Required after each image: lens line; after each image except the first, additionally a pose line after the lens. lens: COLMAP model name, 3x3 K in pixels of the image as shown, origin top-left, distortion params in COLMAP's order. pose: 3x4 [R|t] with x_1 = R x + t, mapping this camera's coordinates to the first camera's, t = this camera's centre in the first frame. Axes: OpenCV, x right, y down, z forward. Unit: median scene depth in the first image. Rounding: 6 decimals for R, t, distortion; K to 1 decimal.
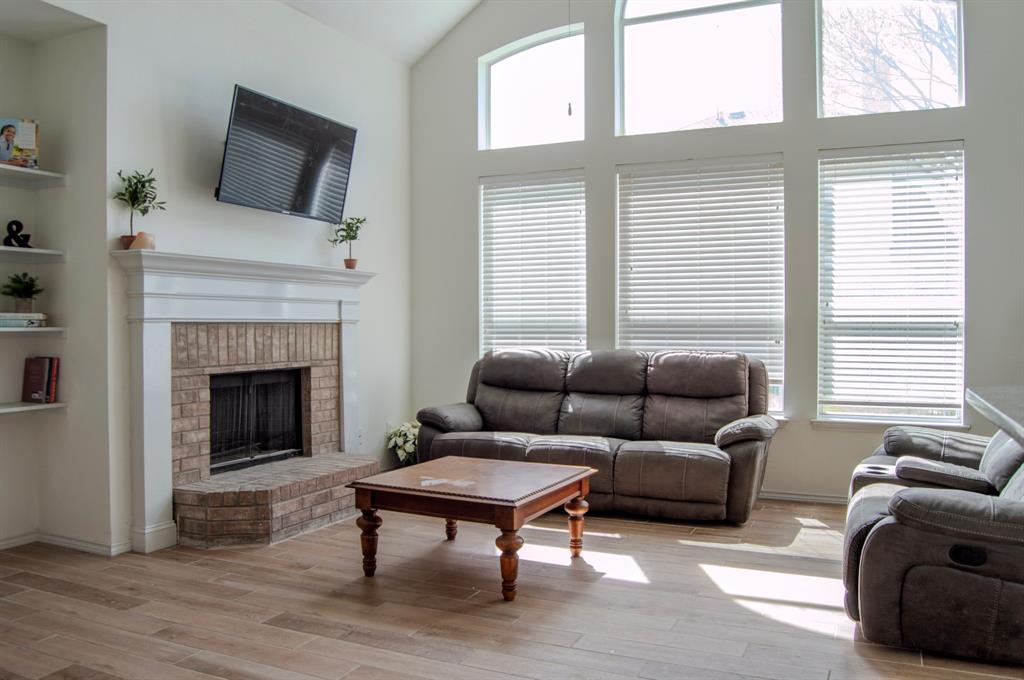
lens RADIAL K [[837.1, 0, 512.9], [0, 837.1, 333.9], [0, 0, 1]] dist [-0.075705, 0.014005]
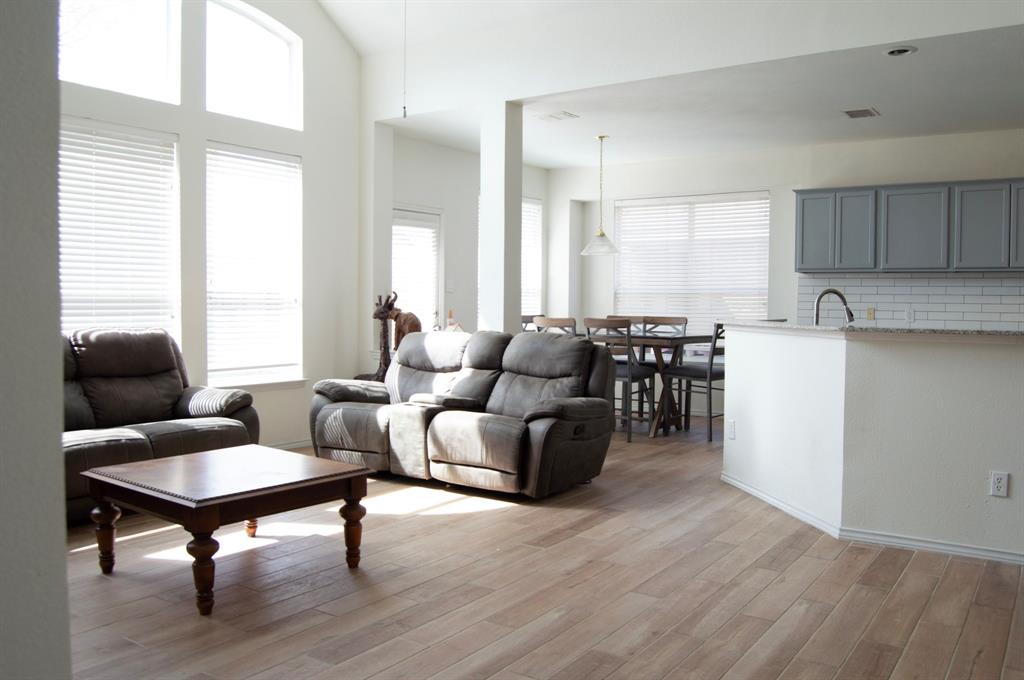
lens RADIAL K [[837.1, 0, 517.9], [0, 837.1, 338.2], [0, 0, 1]] dist [-0.075705, 0.014005]
pose [[0.163050, -0.038400, 0.985870, -0.743591], [-0.001685, 0.999230, 0.039199, -0.005633], [-0.986616, -0.008052, 0.162860, 0.474426]]
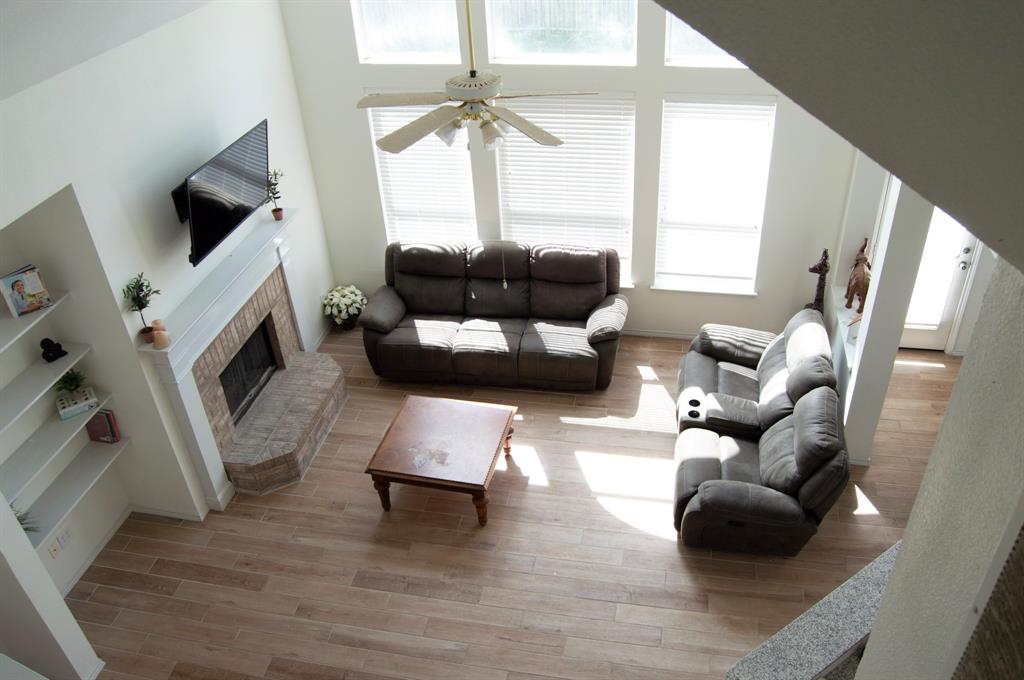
lens RADIAL K [[837.1, 0, 517.3], [0, 837.1, 345.3], [0, 0, 1]] dist [-0.075705, 0.014005]
pose [[0.970165, -0.173955, 0.168878, -0.120526], [0.049325, 0.823610, 0.565008, -0.700881], [-0.237376, -0.539821, 0.807618, -0.140178]]
